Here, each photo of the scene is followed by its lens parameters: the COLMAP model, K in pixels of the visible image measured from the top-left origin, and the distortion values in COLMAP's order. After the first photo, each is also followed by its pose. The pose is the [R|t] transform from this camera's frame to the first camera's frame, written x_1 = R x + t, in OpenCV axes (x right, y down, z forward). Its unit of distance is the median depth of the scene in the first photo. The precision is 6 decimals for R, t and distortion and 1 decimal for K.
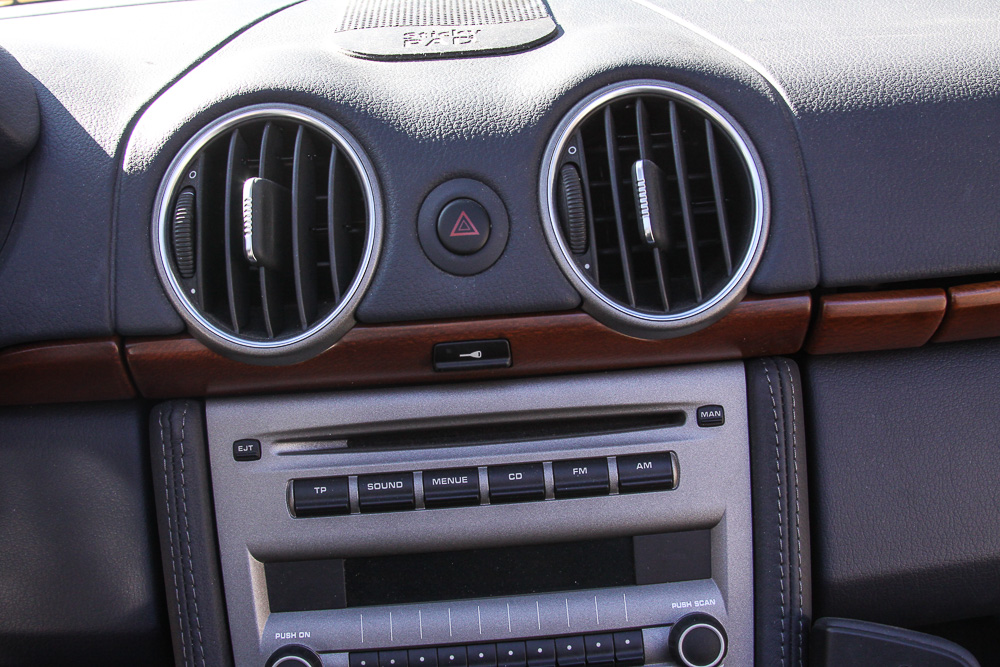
lens RADIAL K [[804.7, 0, 500.0], [0, 804.7, 333.5], [0, 0, 1]] dist [-0.008827, -0.002594]
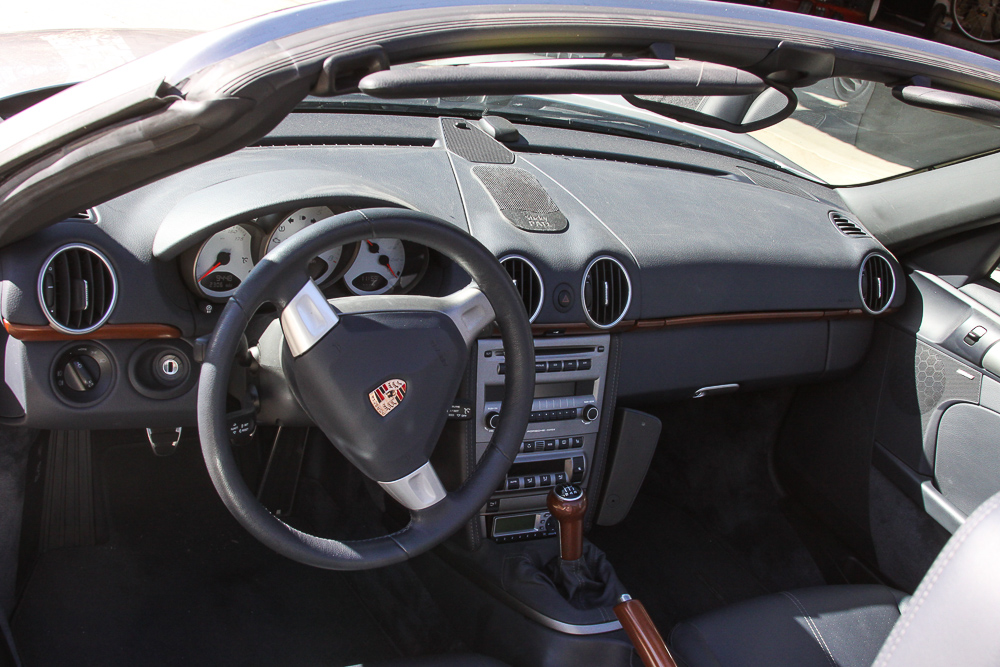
lens RADIAL K [[804.7, 0, 500.0], [0, 804.7, 333.5], [0, 0, 1]] dist [-0.008827, -0.002594]
pose [[0.888807, 0.057668, 0.454639, -1.757101], [-0.145043, 0.976452, 0.159699, -0.466510], [-0.434723, -0.207883, 0.876242, -1.879255]]
